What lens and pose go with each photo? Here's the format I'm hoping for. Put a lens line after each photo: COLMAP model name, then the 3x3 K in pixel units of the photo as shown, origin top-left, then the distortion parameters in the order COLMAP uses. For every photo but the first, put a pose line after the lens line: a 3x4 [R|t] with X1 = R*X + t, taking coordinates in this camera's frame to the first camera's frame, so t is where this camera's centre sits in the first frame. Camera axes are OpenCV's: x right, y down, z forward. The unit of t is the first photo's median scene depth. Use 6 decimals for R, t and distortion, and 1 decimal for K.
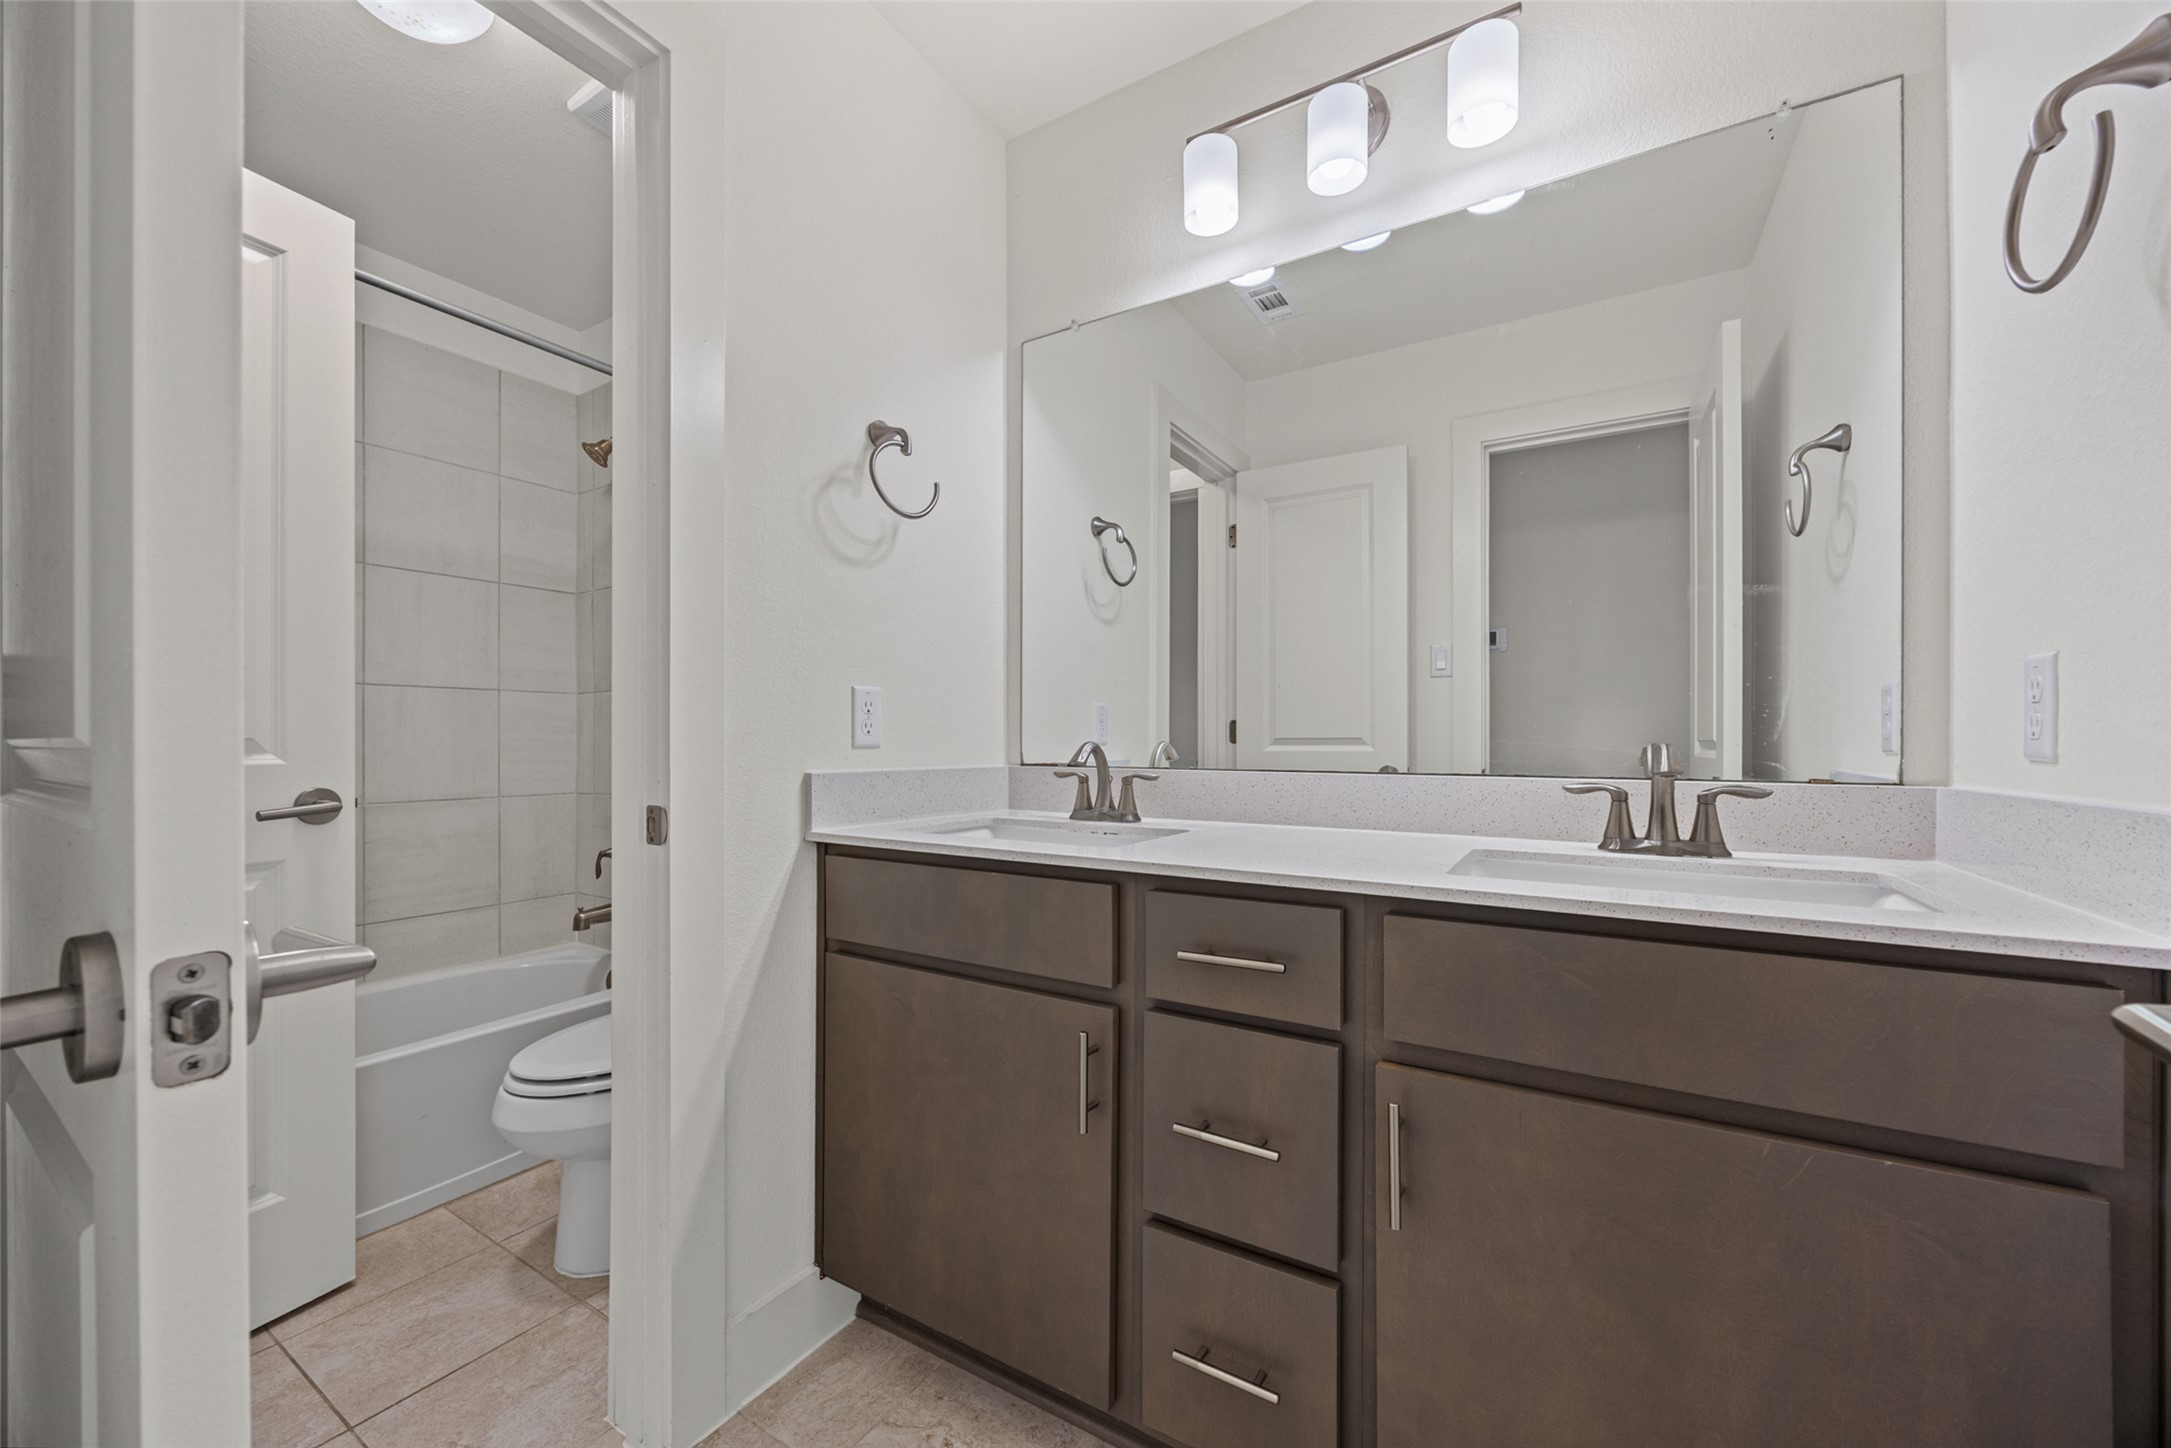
lens RADIAL K [[837.0, 0, 1093.5], [0, 837.0, 739.1], [0, 0, 1]] dist [-0.000018, -0.000088]
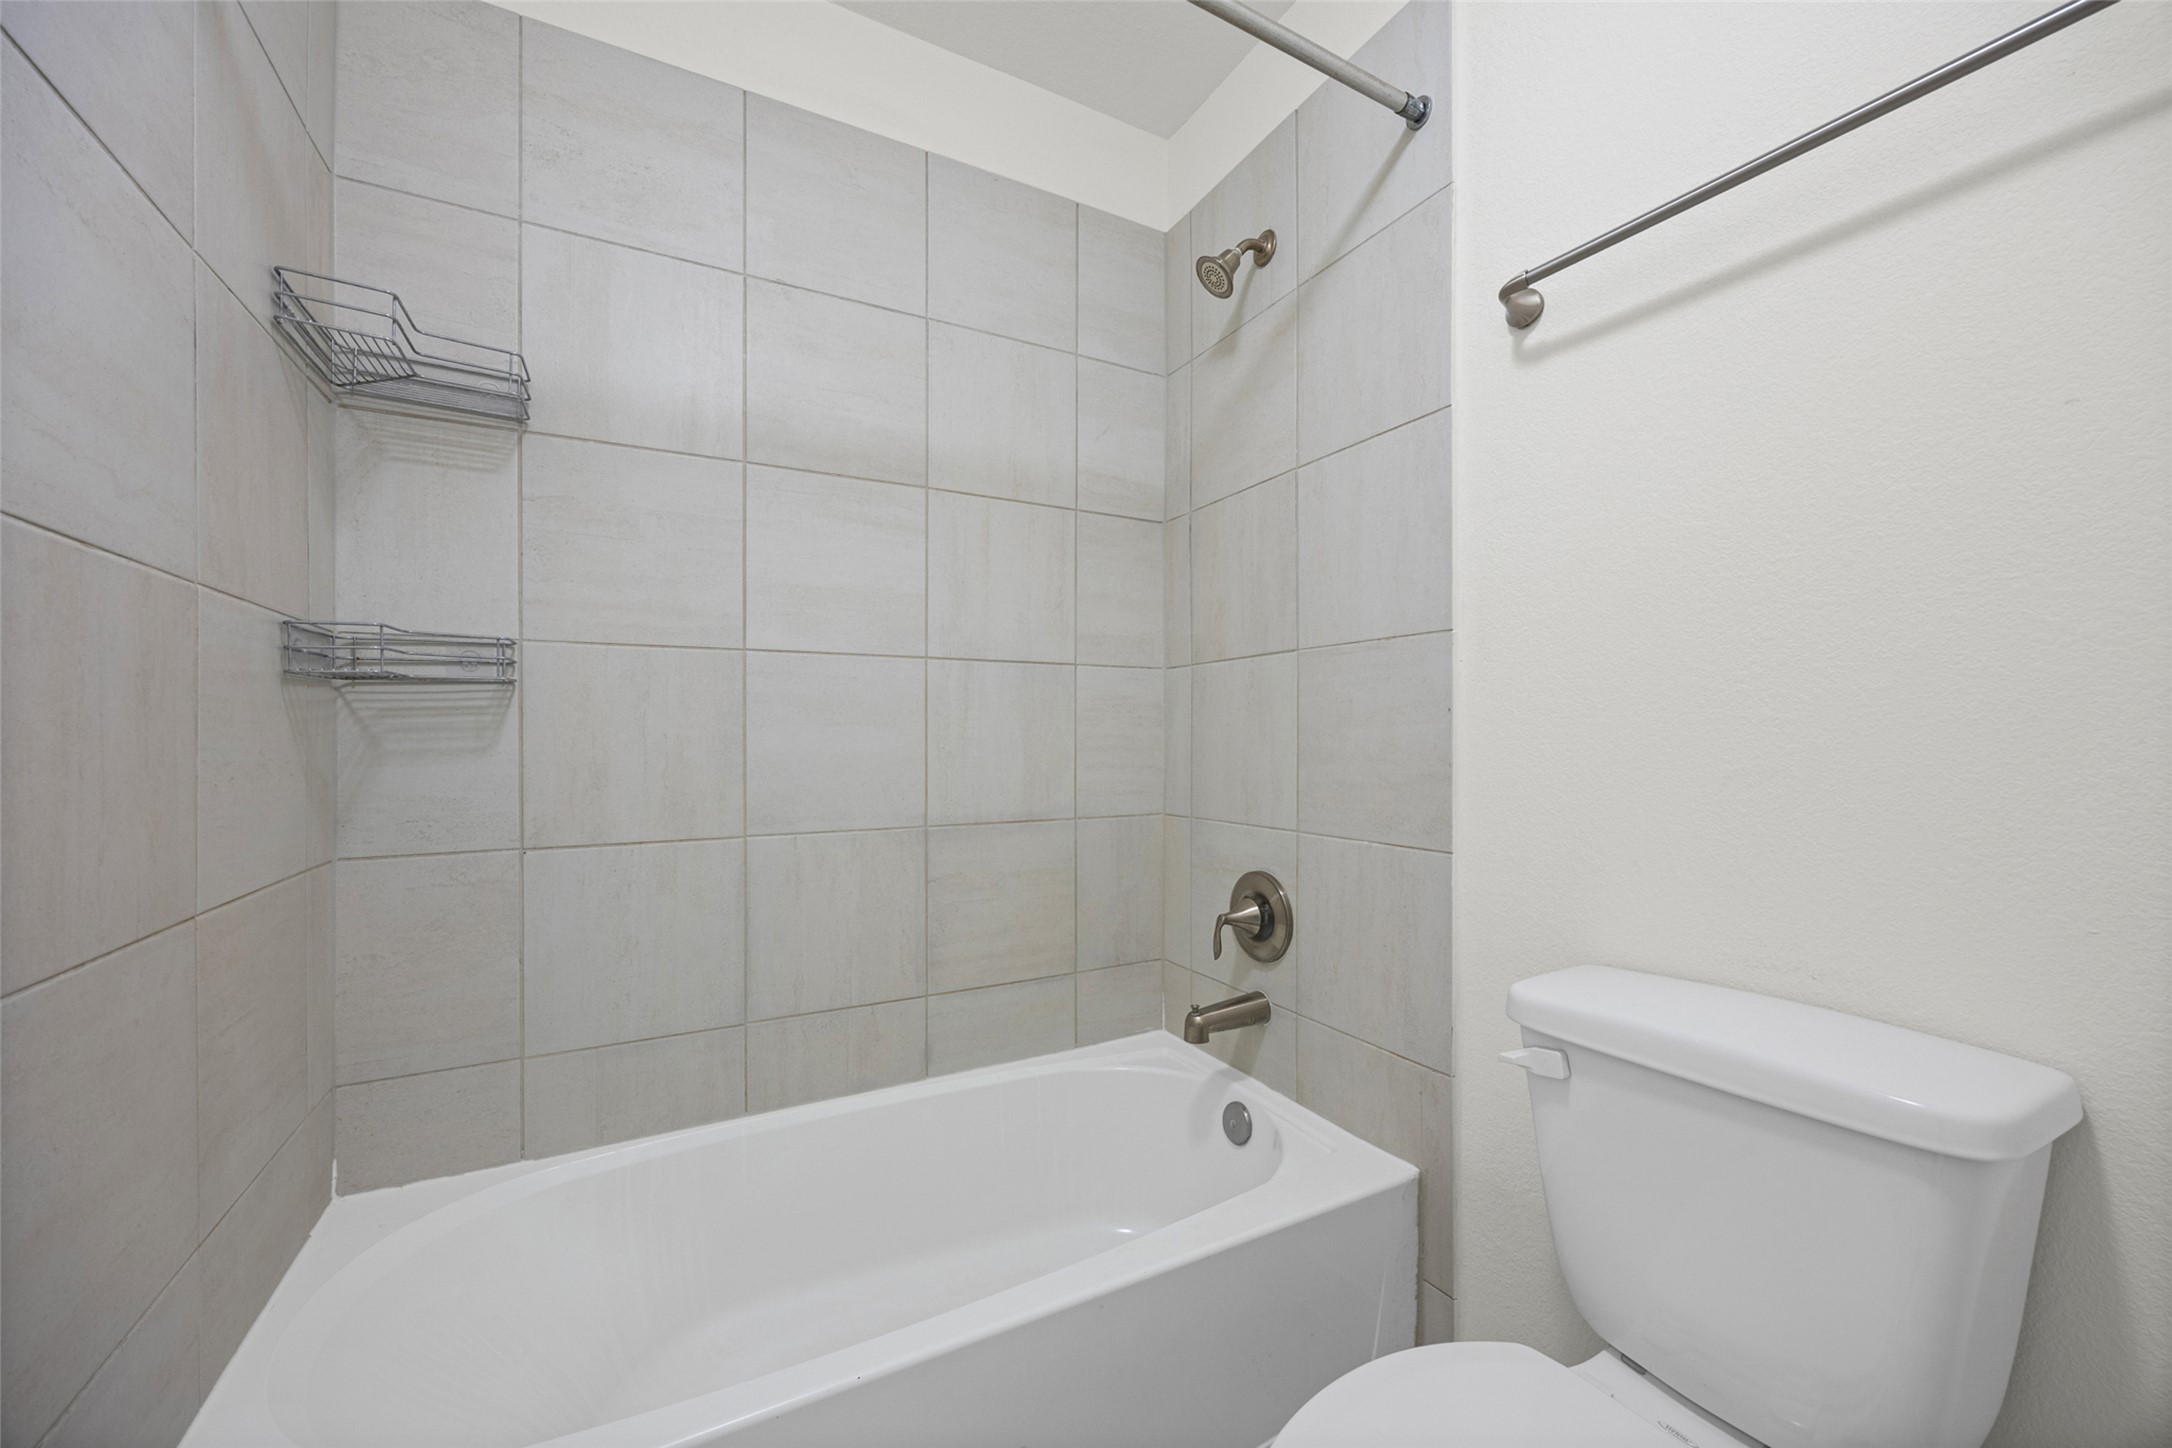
lens RADIAL K [[837.4, 0, 1082.6], [0, 837.4, 727.7], [0, 0, 1]] dist [-0.000018, -0.000088]
pose [[0.873335, -0.002743, -0.487113, -0.367432], [-0.000408, 0.999980, -0.006362, -0.001508], [0.487120, 0.005754, 0.873316, 0.397622]]
